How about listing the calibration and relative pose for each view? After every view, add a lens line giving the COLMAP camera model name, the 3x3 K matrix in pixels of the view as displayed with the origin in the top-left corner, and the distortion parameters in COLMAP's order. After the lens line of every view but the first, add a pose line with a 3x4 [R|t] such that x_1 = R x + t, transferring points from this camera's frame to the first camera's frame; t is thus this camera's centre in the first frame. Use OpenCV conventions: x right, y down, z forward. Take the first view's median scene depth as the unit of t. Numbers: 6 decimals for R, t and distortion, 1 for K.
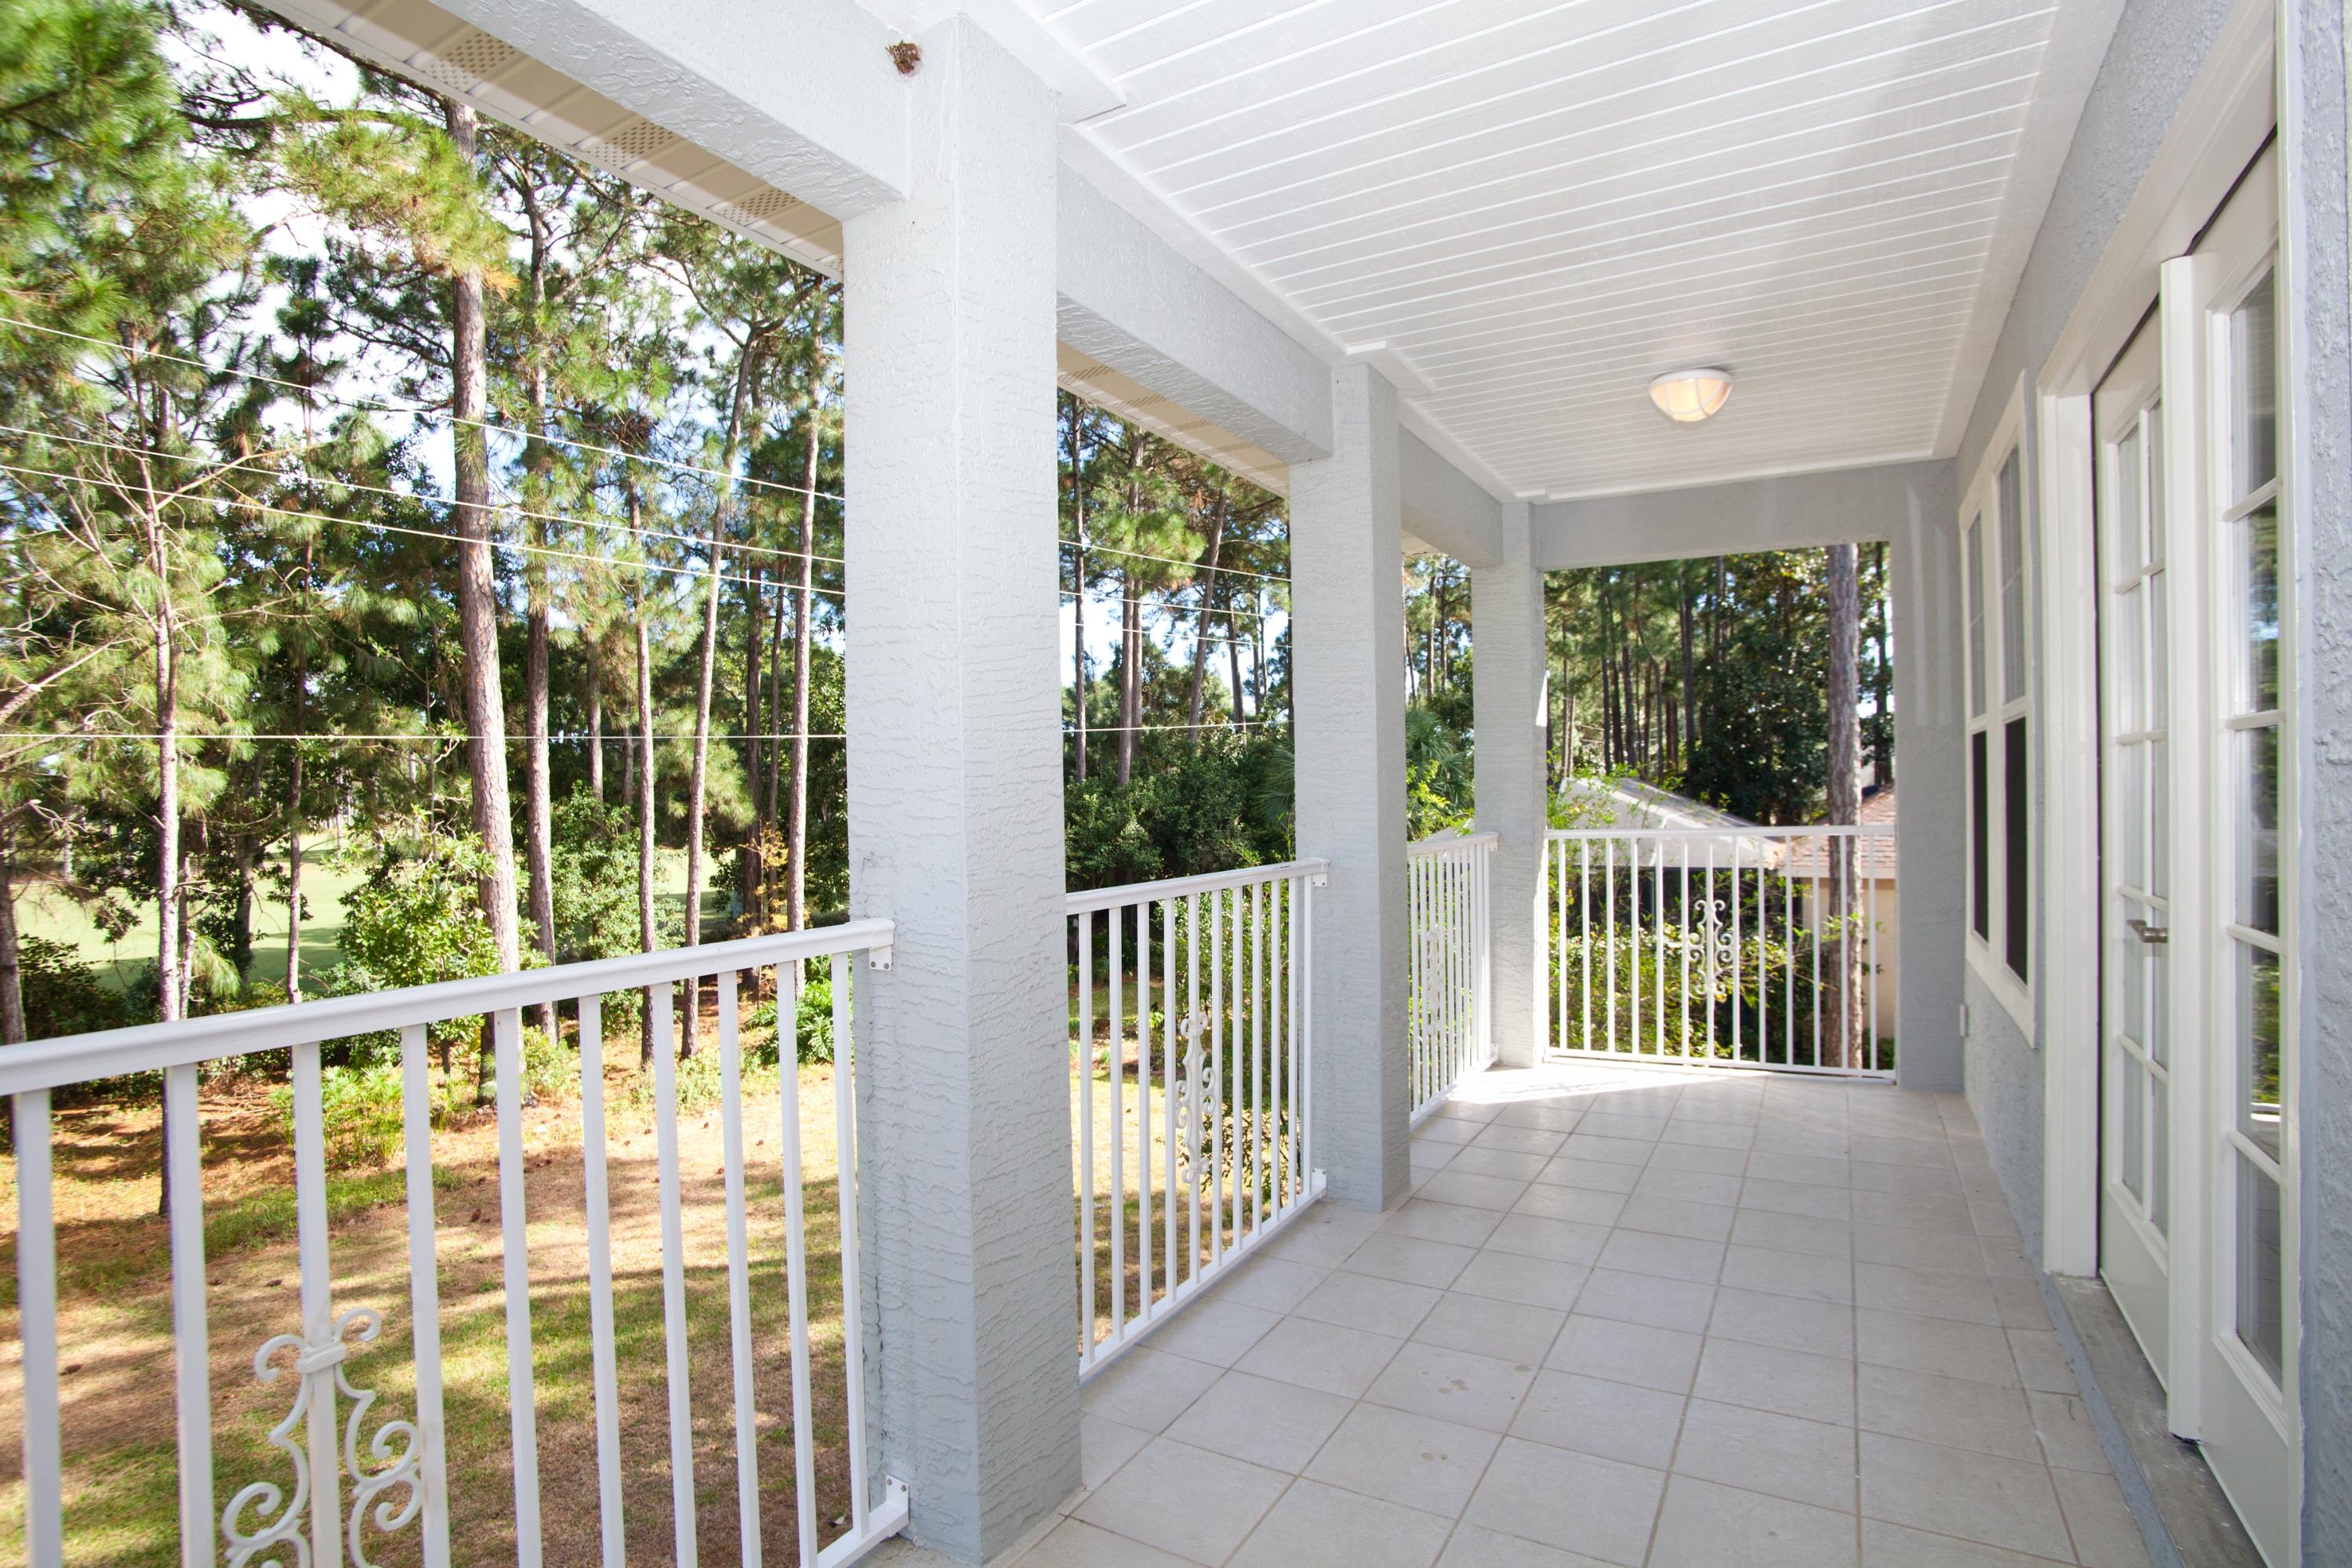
lens RADIAL K [[1145.0, 0, 1179.0], [0, 1145.0, 783.8], [0, 0, 1]] dist [-0.063355, 0.024029]
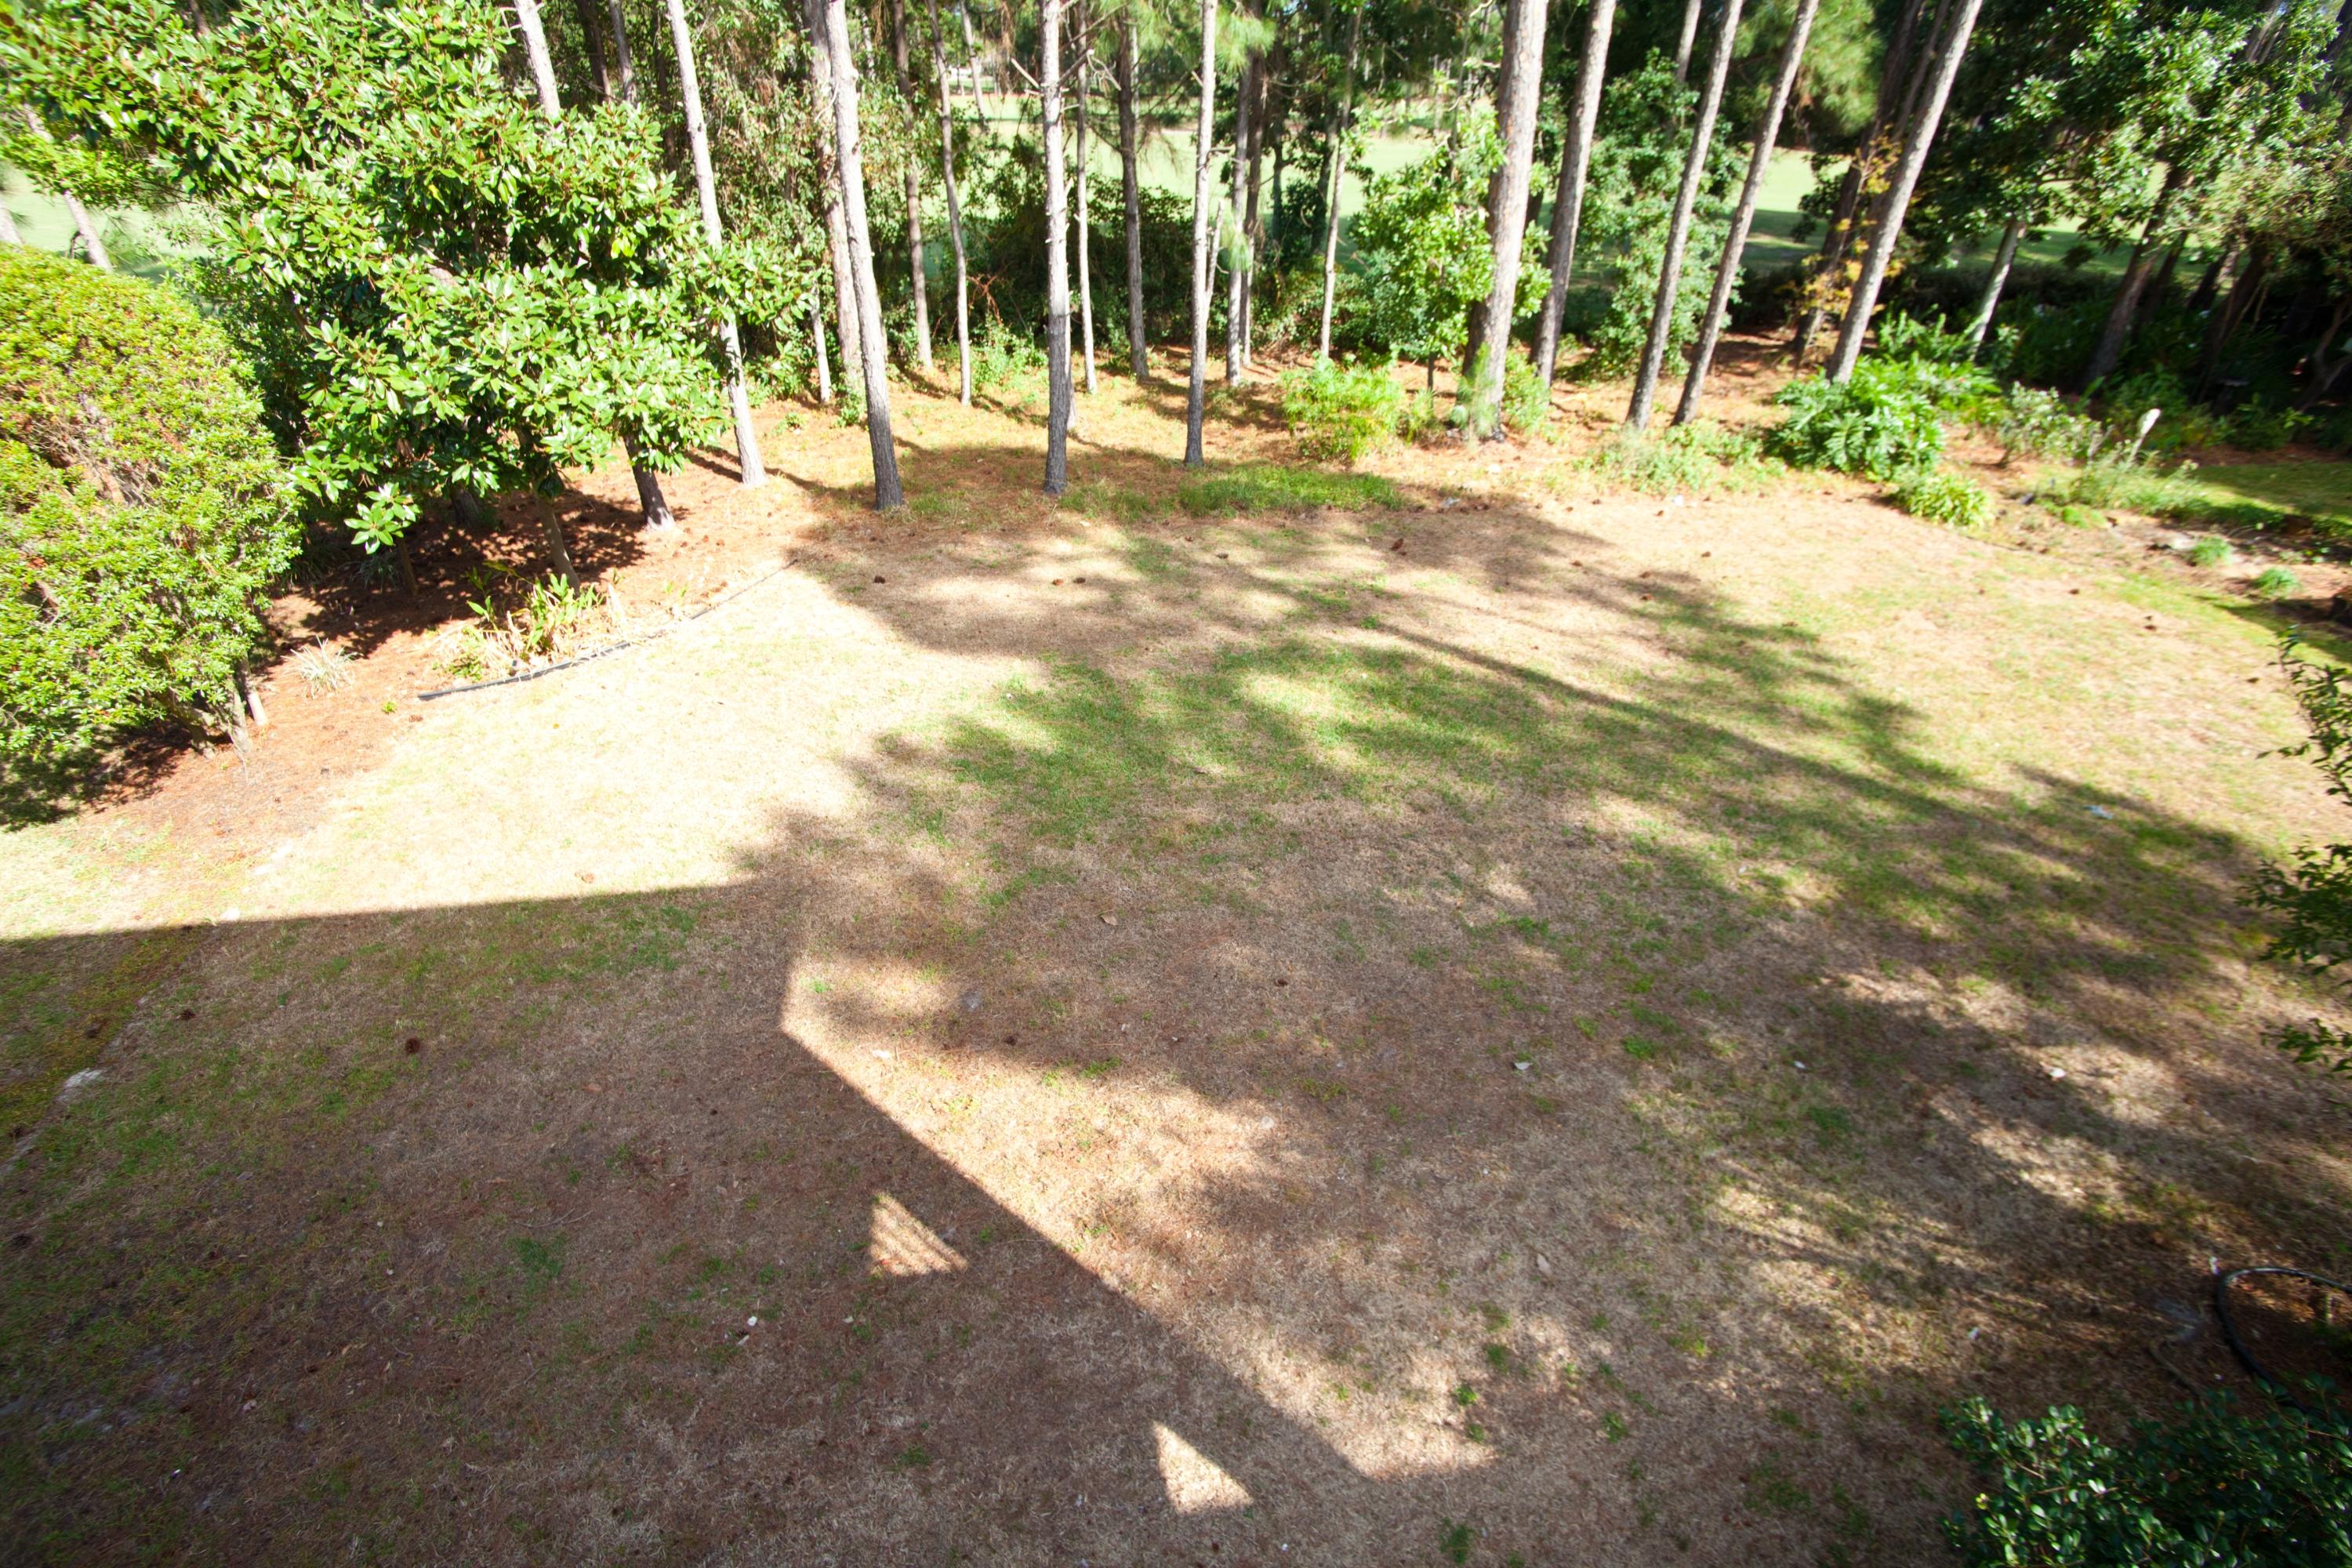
lens RADIAL K [[1145.0, 0, 1169.8], [0, 1145.0, 777.4], [0, 0, 1]] dist [-0.063355, 0.024029]
pose [[0.621378, 0.445582, -0.644473, -0.002063], [-0.022891, 0.832518, 0.553524, -0.000350], [0.783177, -0.329195, 0.527508, 0.162182]]
